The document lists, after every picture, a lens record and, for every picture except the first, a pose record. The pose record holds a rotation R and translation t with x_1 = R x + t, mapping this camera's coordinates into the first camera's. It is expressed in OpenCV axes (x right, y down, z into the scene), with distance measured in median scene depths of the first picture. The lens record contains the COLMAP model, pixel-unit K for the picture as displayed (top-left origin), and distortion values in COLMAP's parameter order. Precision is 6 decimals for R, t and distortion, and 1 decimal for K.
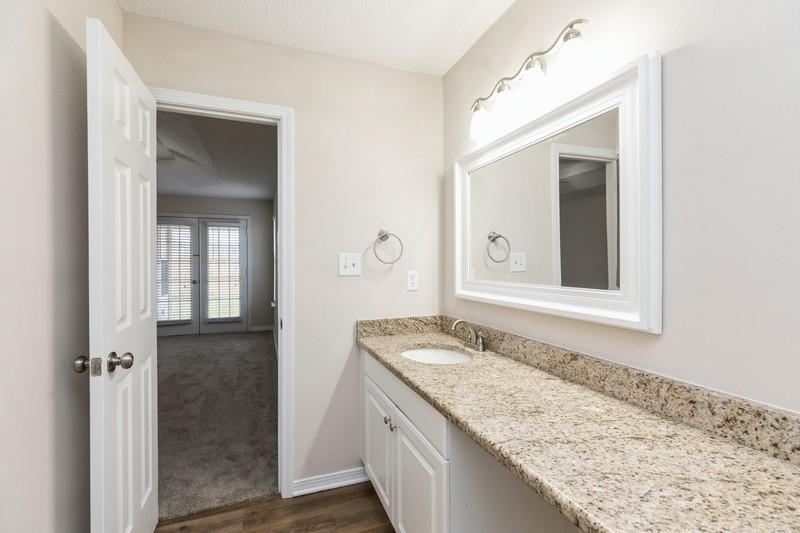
lens RADIAL K [[361.8, 0, 395.5], [0, 361.8, 264.1], [0, 0, 1]] dist [0.005822, -0.001429]
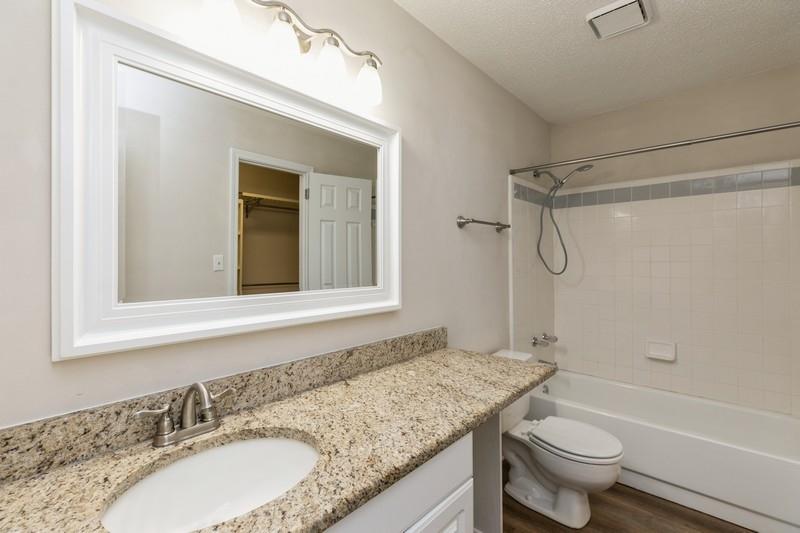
lens RADIAL K [[361.8, 0, 395.2], [0, 361.8, 262.4], [0, 0, 1]] dist [0.005822, -0.001429]
pose [[-0.461009, 0.004443, 0.887384, -0.535615], [0.007194, 0.999973, -0.001269, -0.009679], [-0.887366, 0.005799, -0.461029, 1.428585]]
